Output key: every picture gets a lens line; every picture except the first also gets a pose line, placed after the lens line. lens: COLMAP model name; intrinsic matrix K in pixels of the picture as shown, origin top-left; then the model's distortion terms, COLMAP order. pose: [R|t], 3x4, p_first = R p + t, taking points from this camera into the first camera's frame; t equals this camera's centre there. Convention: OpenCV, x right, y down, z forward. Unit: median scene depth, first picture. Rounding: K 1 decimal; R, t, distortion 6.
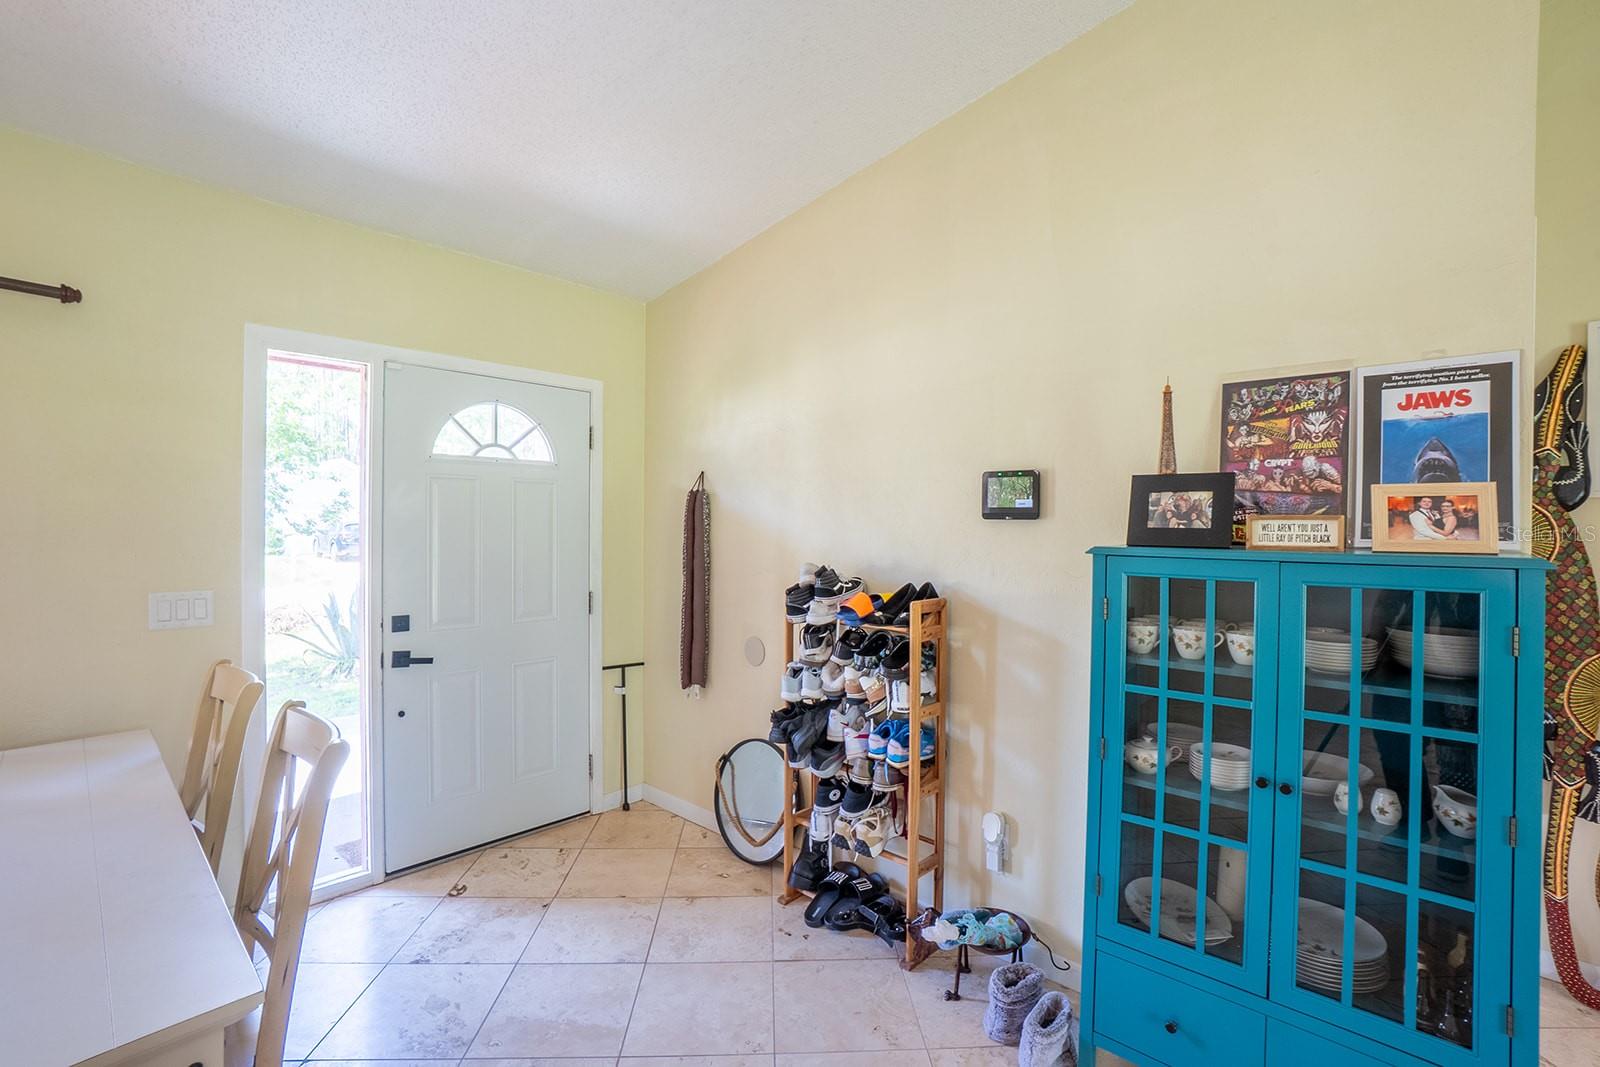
lens RADIAL K [[714.0, 0, 797.7], [0, 714.0, 528.1], [0, 0, 1]] dist [-0.060513, 0.021655]
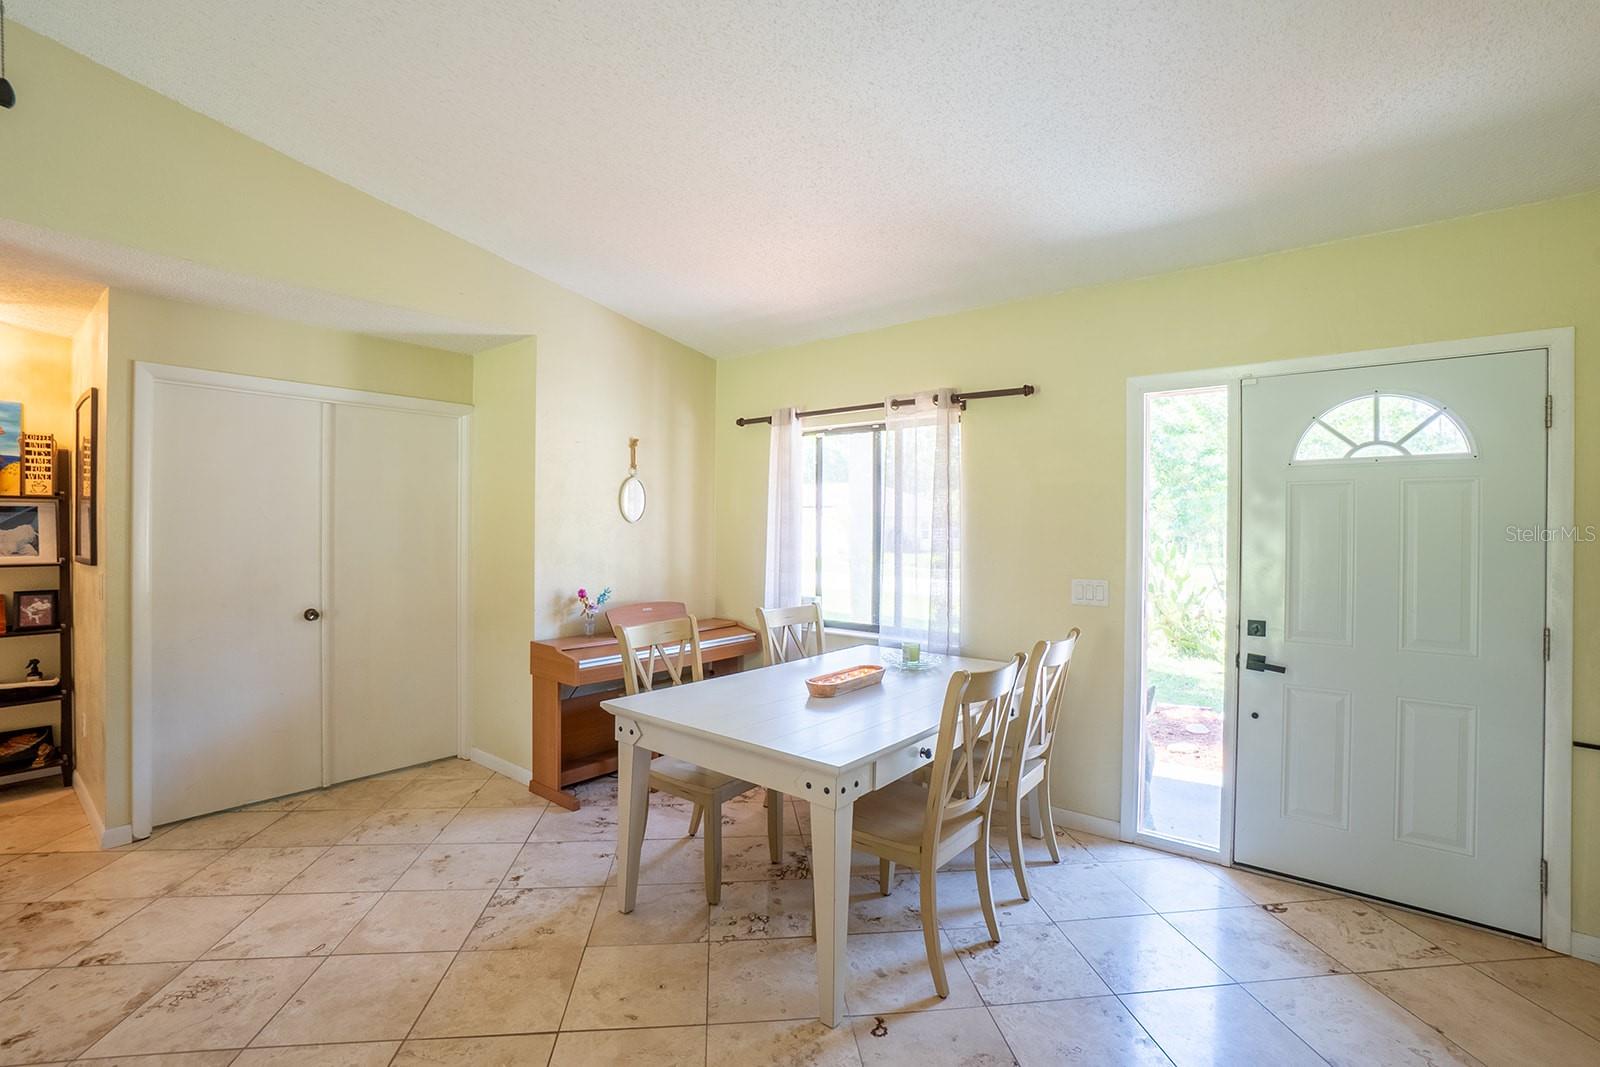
lens RADIAL K [[714.0, 0, 797.7], [0, 714.0, 528.1], [0, 0, 1]] dist [-0.060513, 0.021655]
pose [[0.065572, -0.005157, -0.997834, 0.514844], [-0.012573, 0.999903, -0.005994, 0.003529], [0.997769, 0.012939, 0.065501, 0.311390]]
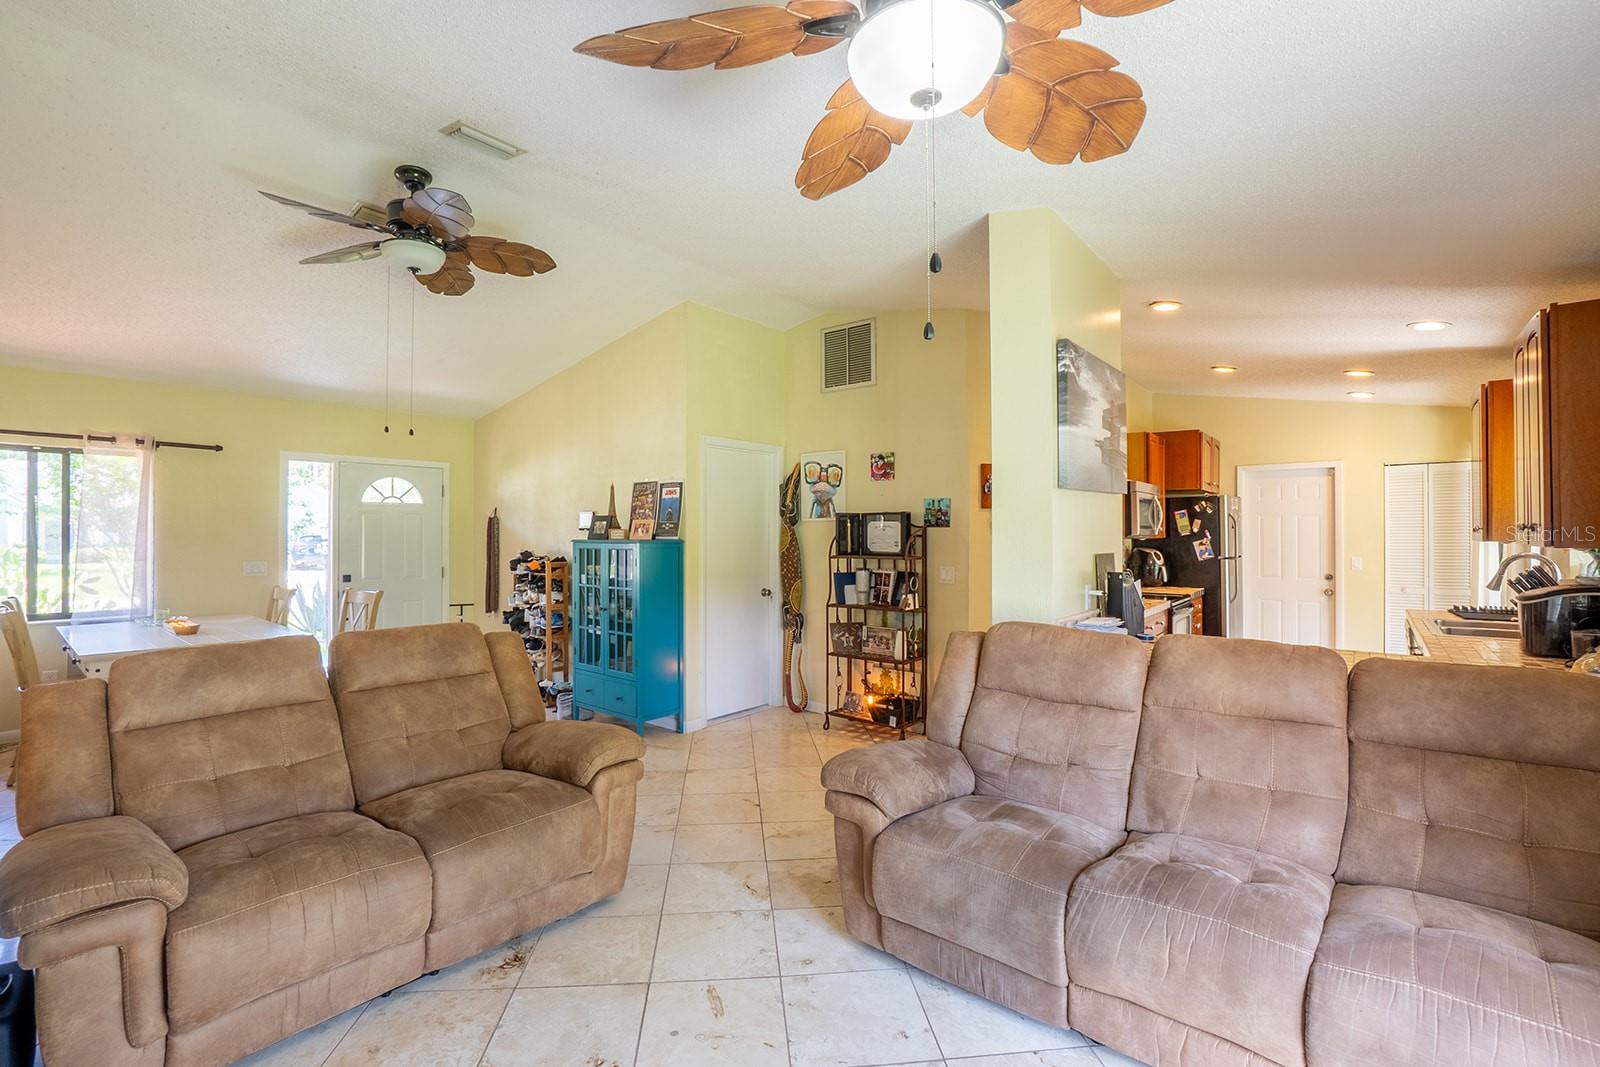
lens RADIAL K [[714.0, 0, 797.7], [0, 714.0, 528.1], [0, 0, 1]] dist [-0.060513, 0.021655]
pose [[0.998726, -0.005722, 0.050143, 0.931786], [0.006324, 0.999910, -0.011847, 0.013866], [-0.050070, 0.012149, 0.998672, -1.593487]]
